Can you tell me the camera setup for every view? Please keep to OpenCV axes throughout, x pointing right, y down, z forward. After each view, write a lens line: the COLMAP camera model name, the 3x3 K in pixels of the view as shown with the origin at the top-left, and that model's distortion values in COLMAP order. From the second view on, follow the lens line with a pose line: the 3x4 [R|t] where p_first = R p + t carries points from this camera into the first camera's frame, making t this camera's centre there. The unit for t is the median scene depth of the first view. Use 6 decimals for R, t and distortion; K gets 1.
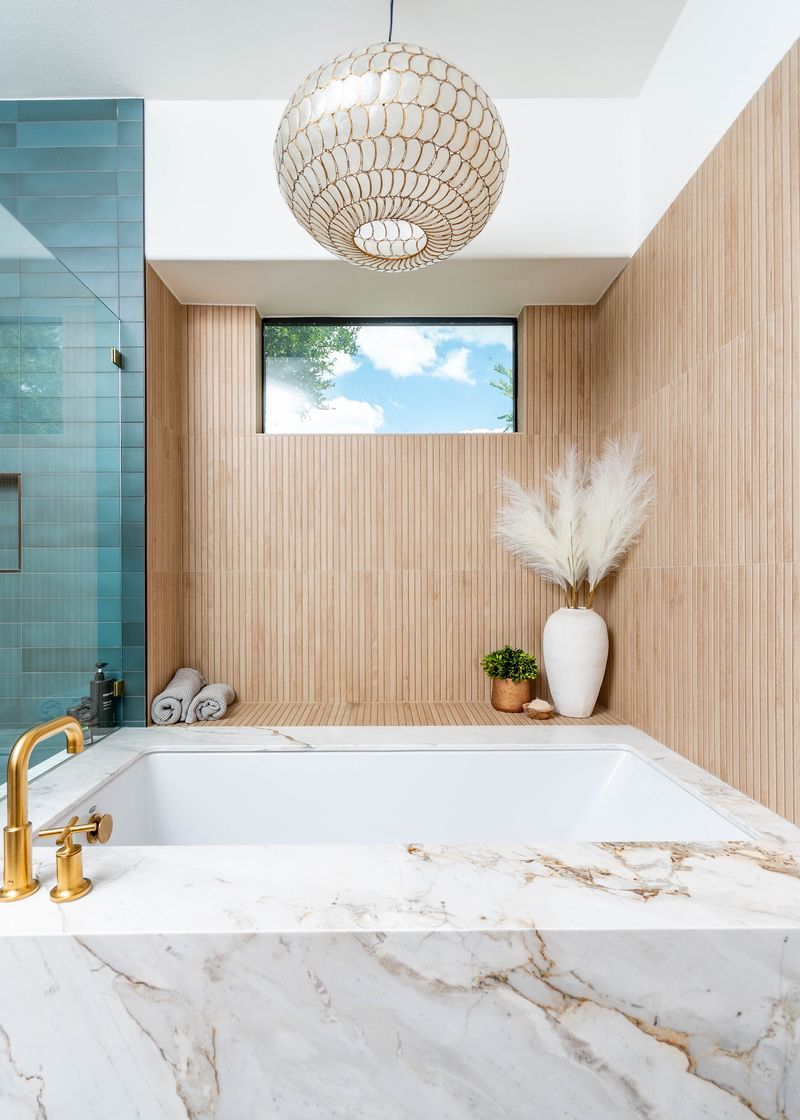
lens RADIAL K [[544.1, 0, 370.6], [0, 544.1, 580.1], [0, 0, 1]] dist [-0.006068, 0.003208]
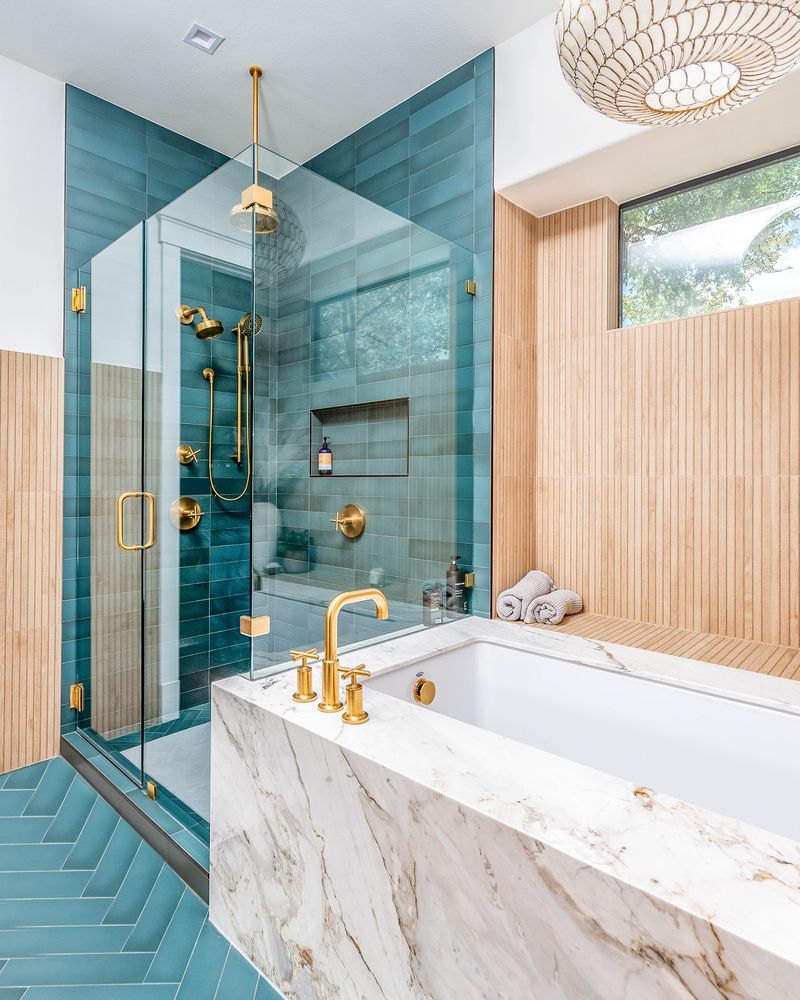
lens RADIAL K [[556.3, 0, 358.1], [0, 556.3, 480.7], [0, 0, 1]] dist [-0.005475, 0.001877]
pose [[0.714368, 0.008320, -0.699721, 0.179173], [-0.013107, 0.999913, -0.001492, -0.002230], [0.699647, 0.010237, 0.714415, 0.012923]]
